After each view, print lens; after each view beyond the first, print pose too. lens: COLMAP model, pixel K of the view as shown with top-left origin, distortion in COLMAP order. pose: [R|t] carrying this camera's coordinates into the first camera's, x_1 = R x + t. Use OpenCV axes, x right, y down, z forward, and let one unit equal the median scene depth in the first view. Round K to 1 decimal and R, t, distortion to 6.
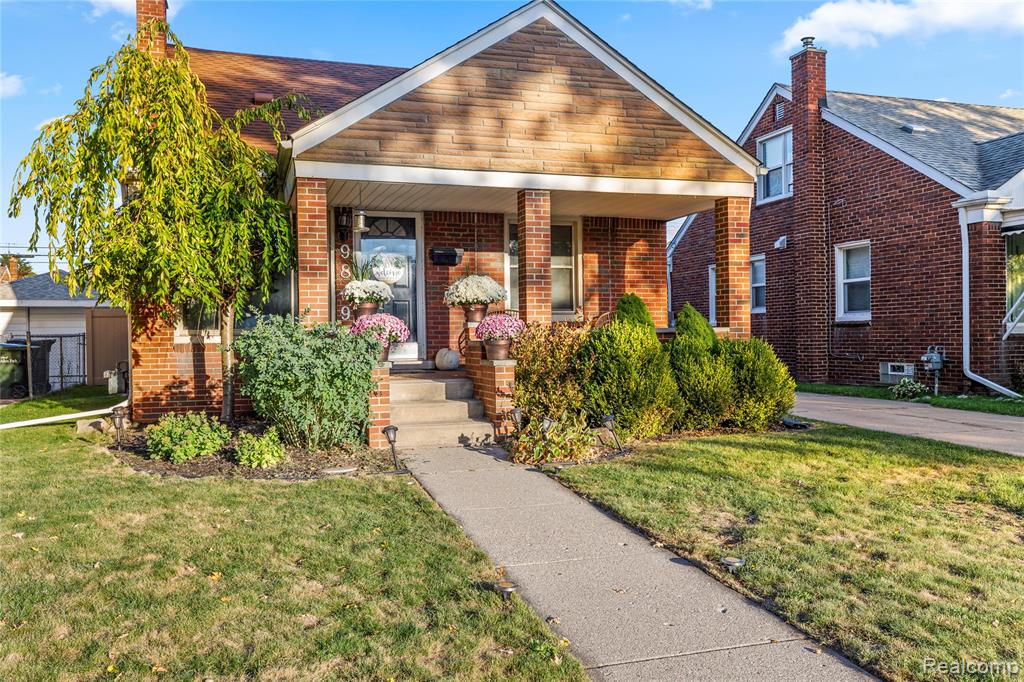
lens RADIAL K [[858.1, 0, 511.3], [0, 858.1, 339.3], [0, 0, 1]] dist [-0.012253, -0.001843]
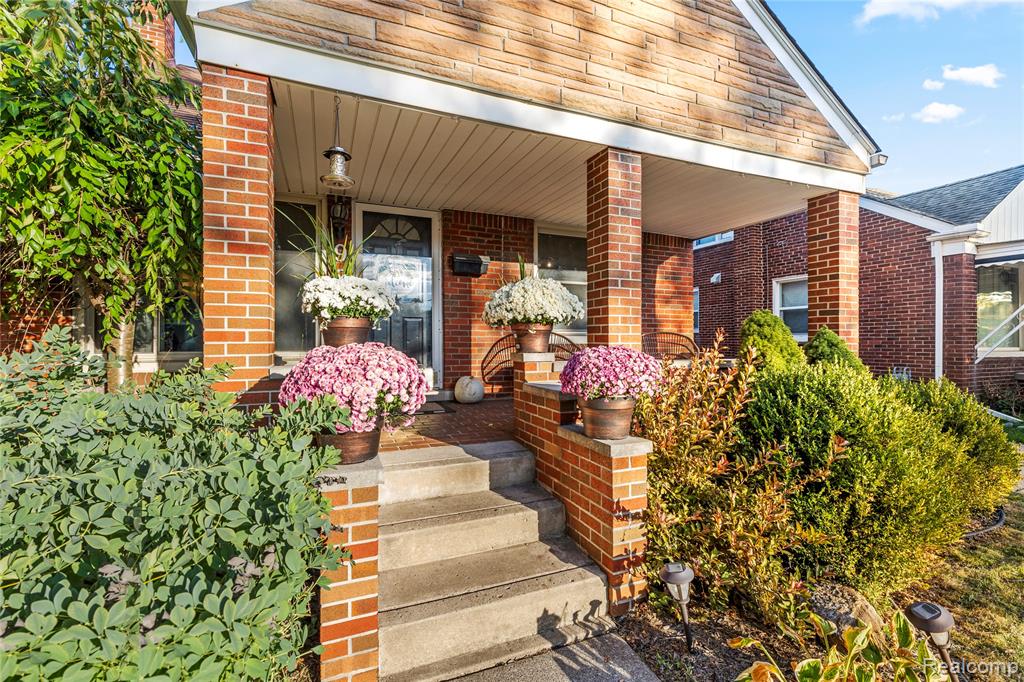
lens RADIAL K [[443.4, 0, 510.4], [0, 443.4, 340.9], [0, 0, 1]] dist [-0.000616, 0.001103]
pose [[0.996187, 0.012569, 0.086338, -0.072170], [-0.012560, 0.999921, -0.000645, -0.023374], [-0.086339, -0.000442, 0.996266, 0.570626]]
